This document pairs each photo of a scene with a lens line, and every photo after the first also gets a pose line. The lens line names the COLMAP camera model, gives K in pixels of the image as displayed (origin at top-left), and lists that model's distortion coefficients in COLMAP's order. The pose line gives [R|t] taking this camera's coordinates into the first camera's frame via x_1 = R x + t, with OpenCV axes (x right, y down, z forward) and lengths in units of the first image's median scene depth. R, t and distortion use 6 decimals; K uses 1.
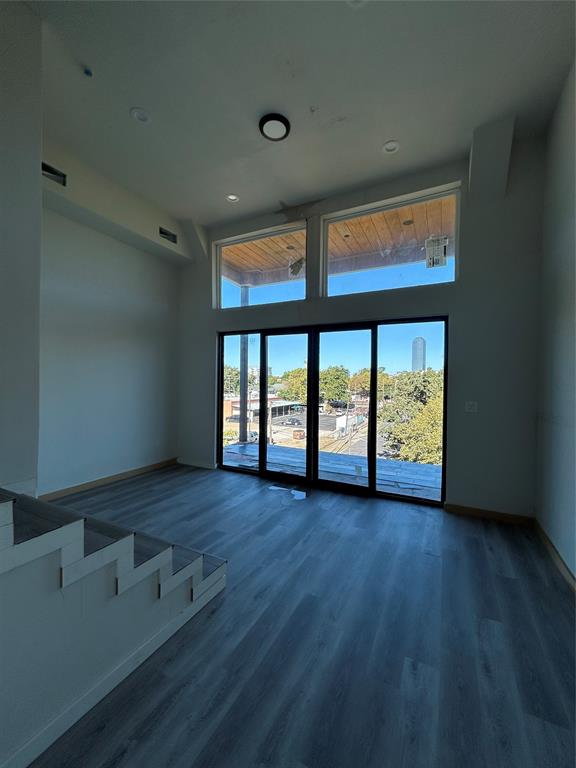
lens RADIAL K [[309.2, 0, 287.3], [0, 309.2, 384.3], [0, 0, 1]] dist [0.000616, -0.000306]
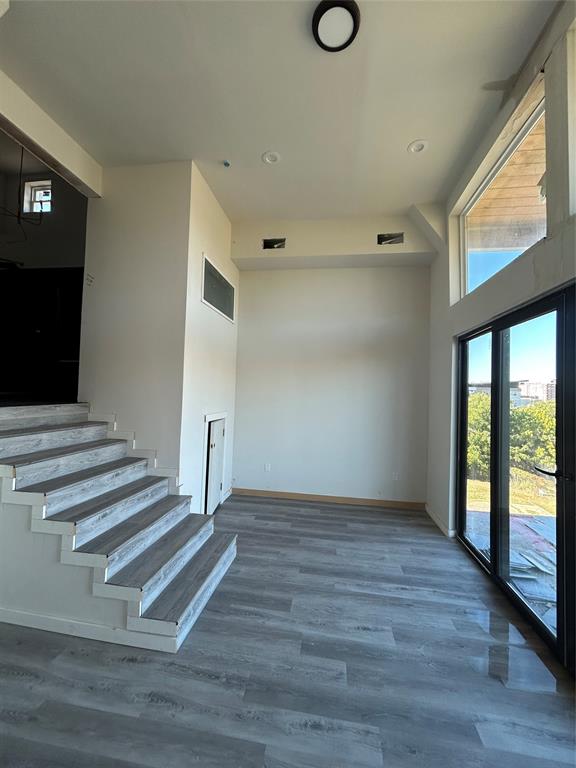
lens RADIAL K [[309.2, 0, 286.1], [0, 309.2, 382.8], [0, 0, 1]] dist [0.000616, -0.000306]
pose [[0.314092, -0.036575, -0.948688, 0.400583], [-0.034210, 0.998173, -0.049809, -0.024301], [0.948776, 0.048099, 0.312267, 0.556065]]
